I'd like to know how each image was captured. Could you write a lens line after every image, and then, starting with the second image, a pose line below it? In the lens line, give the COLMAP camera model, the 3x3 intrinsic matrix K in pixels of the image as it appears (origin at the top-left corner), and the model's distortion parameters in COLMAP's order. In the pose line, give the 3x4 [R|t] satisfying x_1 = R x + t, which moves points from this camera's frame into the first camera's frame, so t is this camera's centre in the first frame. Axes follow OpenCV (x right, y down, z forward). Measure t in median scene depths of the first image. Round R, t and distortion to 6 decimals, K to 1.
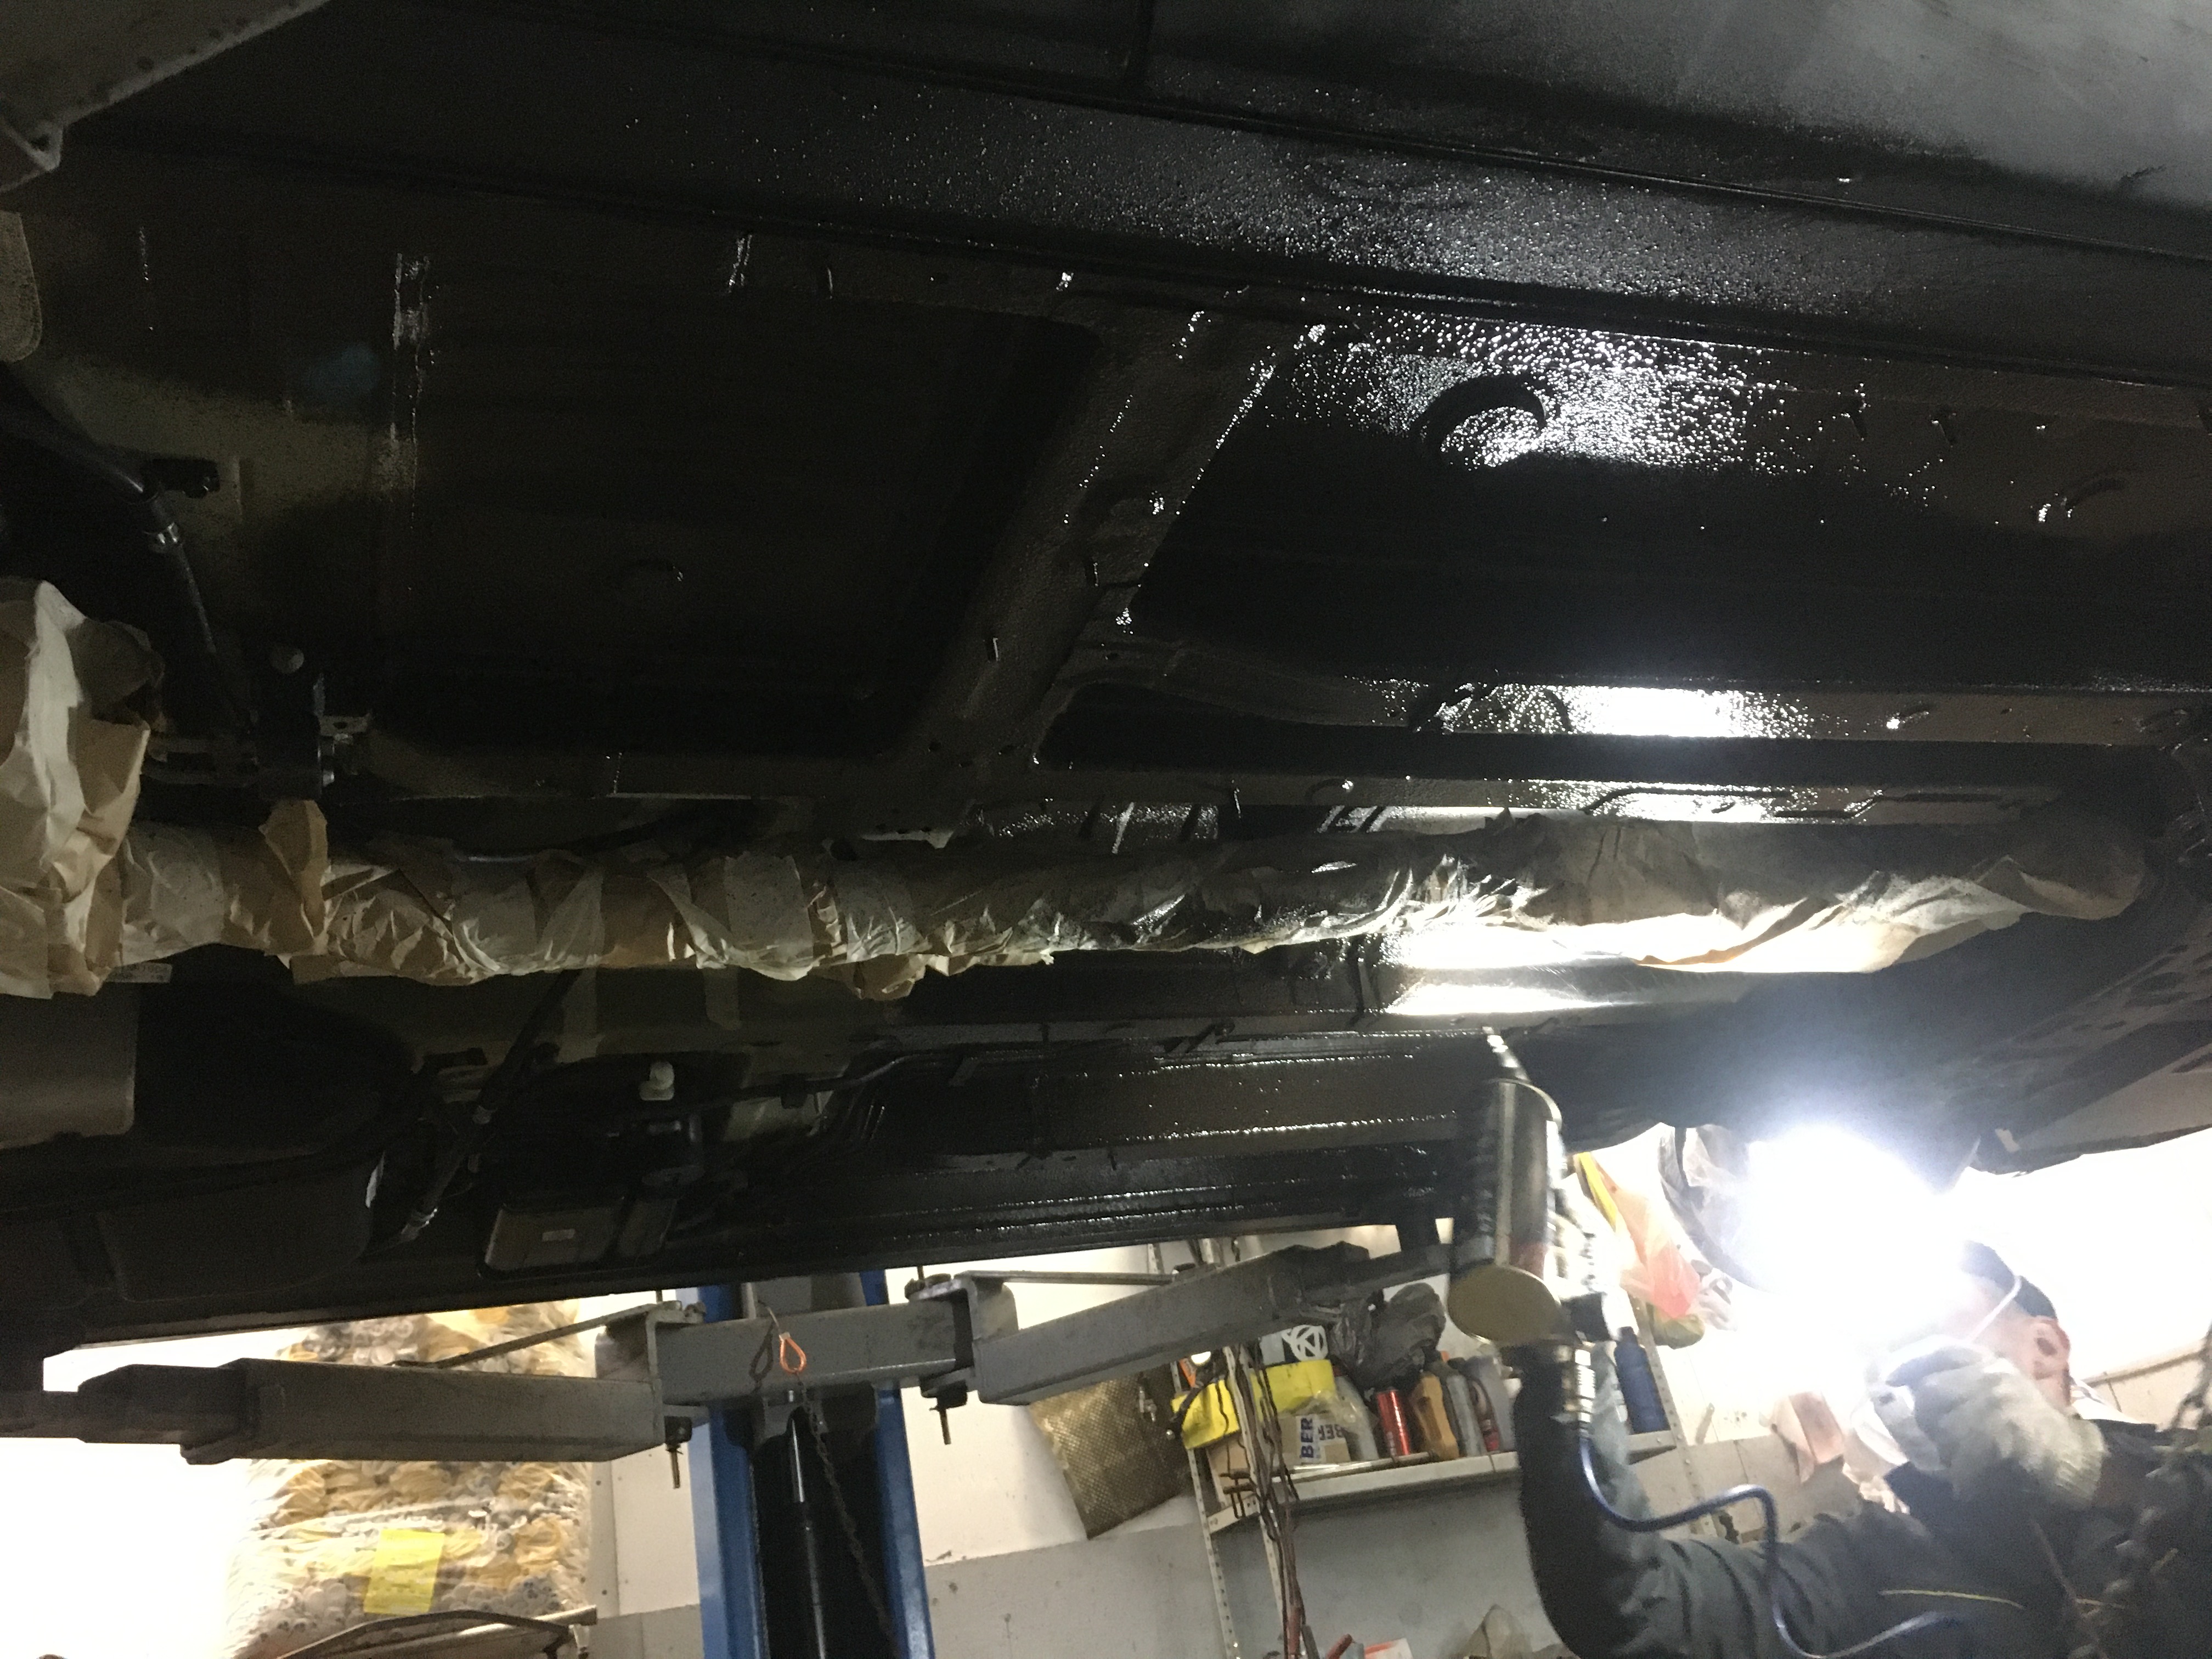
lens RADIAL K [[1898.9, 0, 1117.1], [0, 1898.9, 829.0], [0, 0, 1]] dist [0.093697, -0.120394]
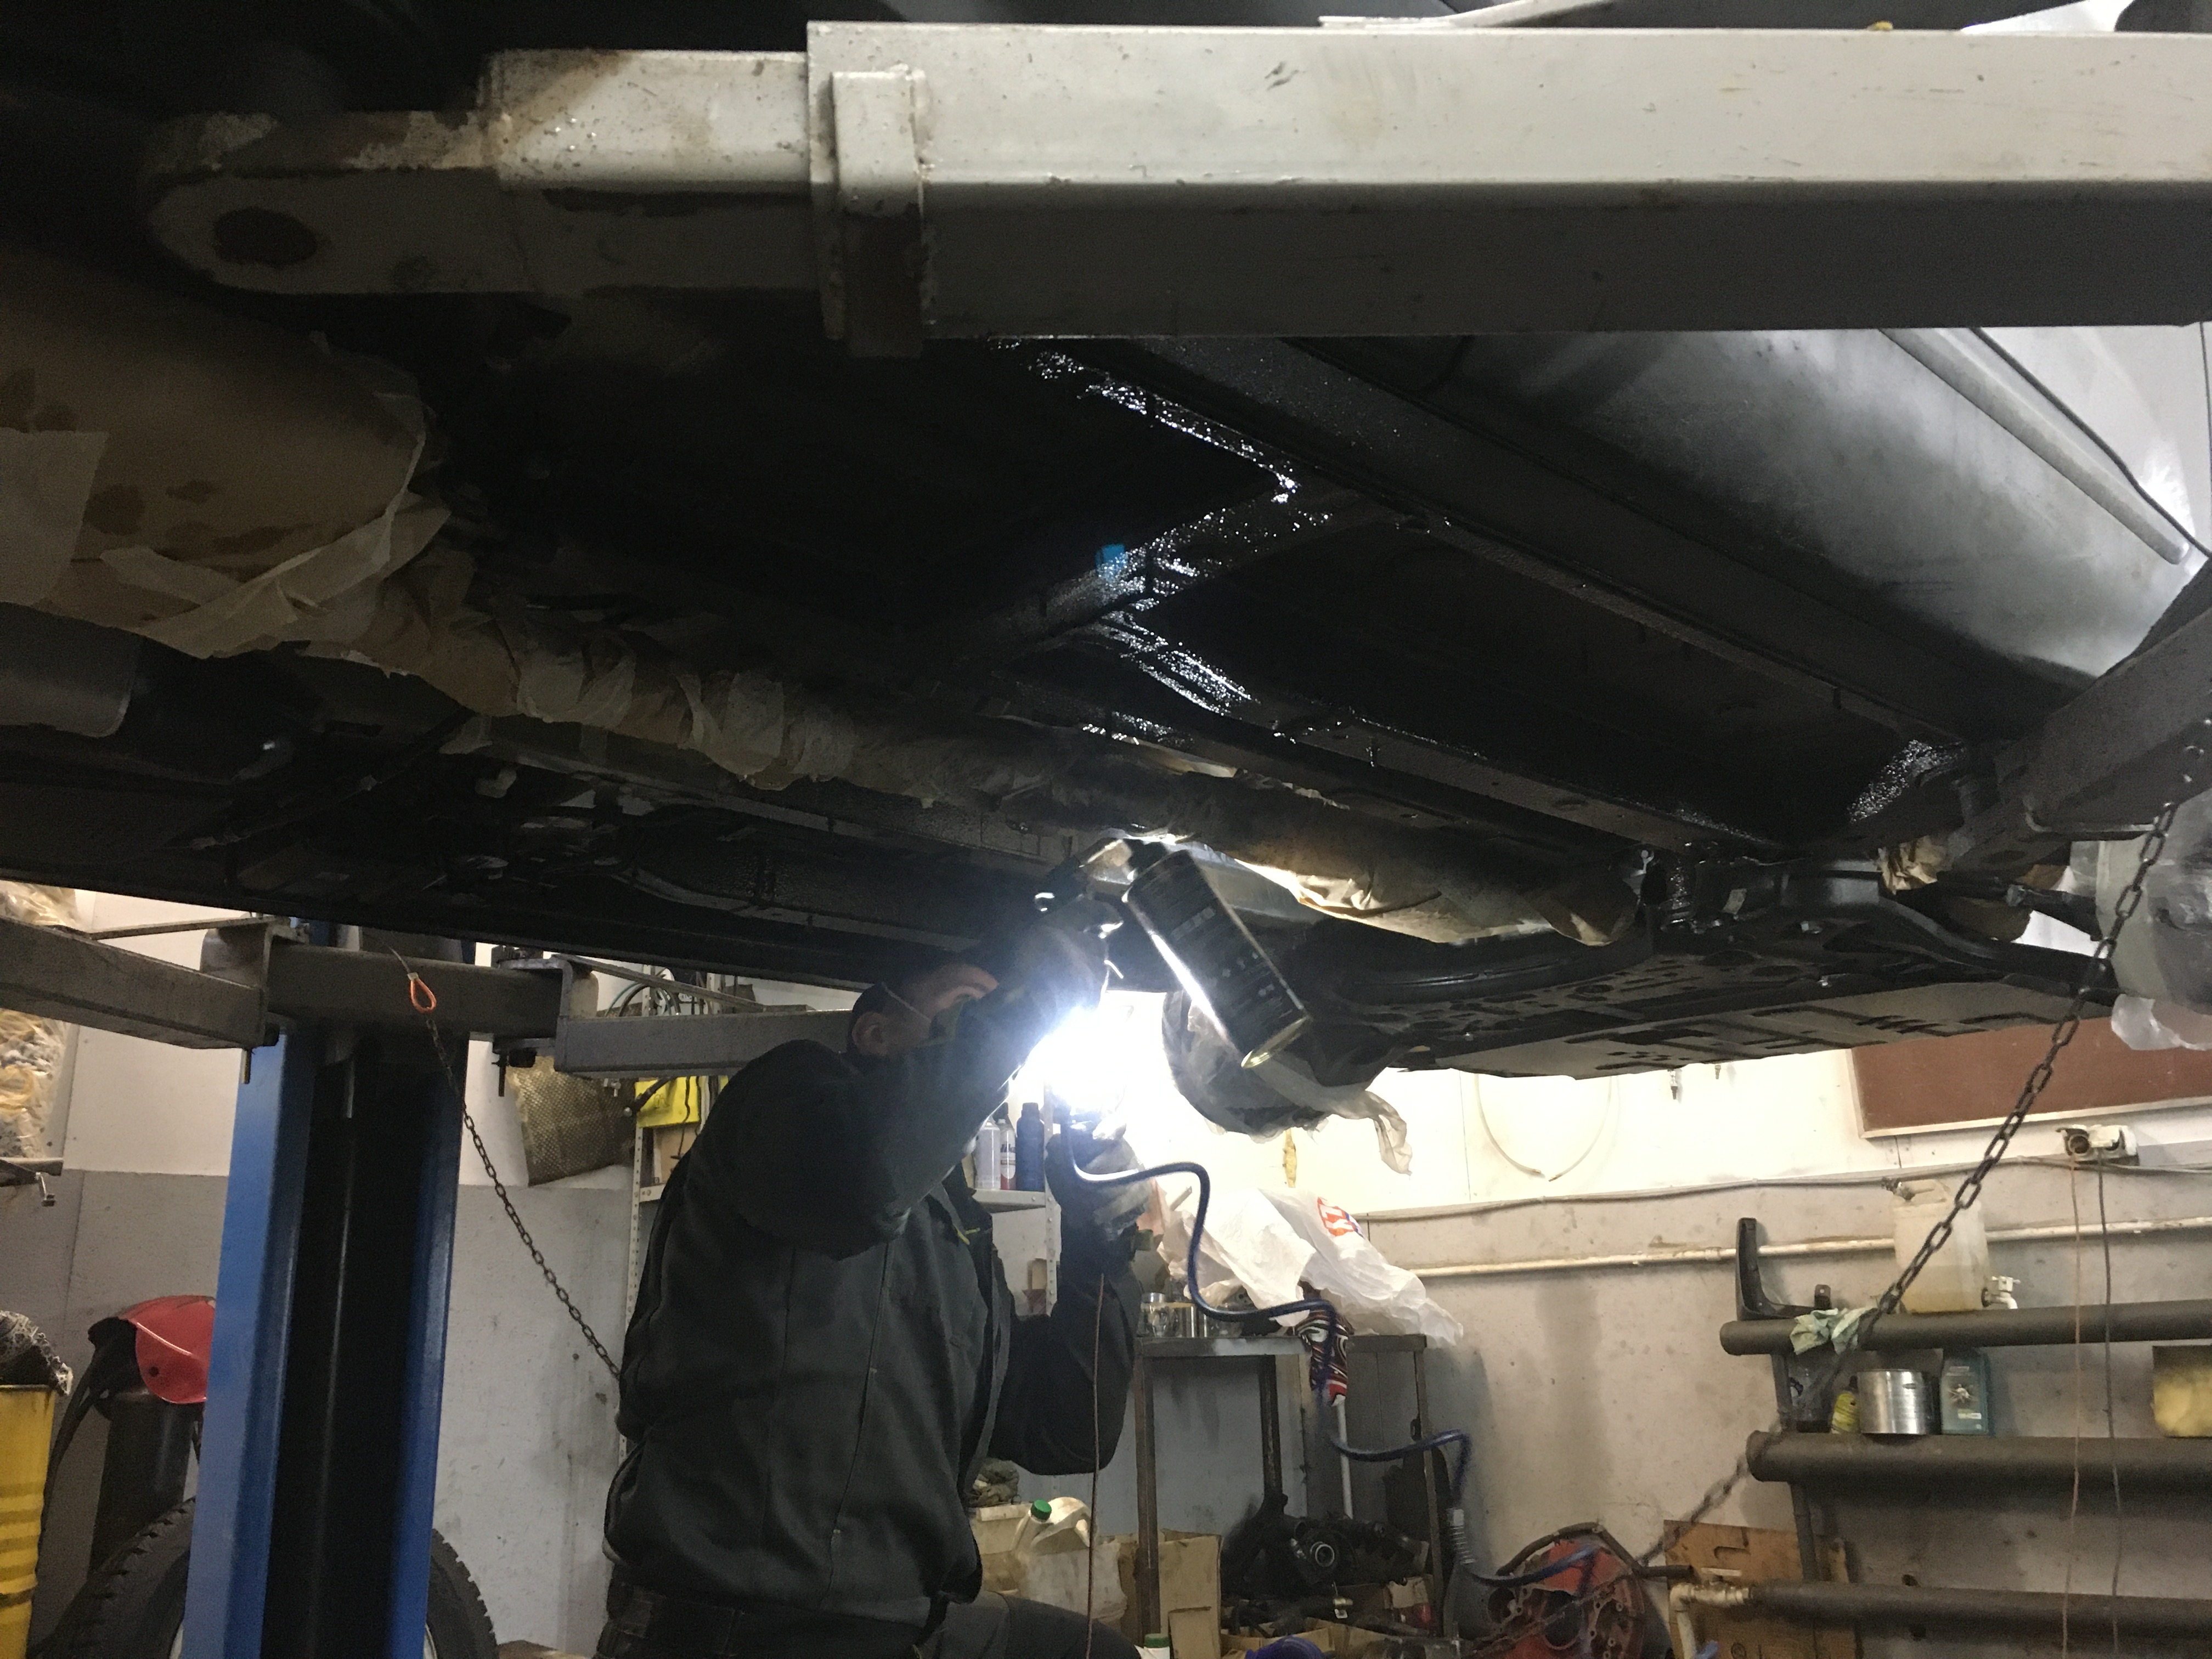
lens RADIAL K [[1898.9, 0, 1117.1], [0, 1898.9, 829.0], [0, 0, 1]] dist [0.093697, -0.120394]
pose [[0.908885, 0.259705, 0.326314, -0.135646], [-0.305602, 0.947167, 0.097372, -0.031431], [-0.283786, -0.188222, 0.940233, -0.083889]]
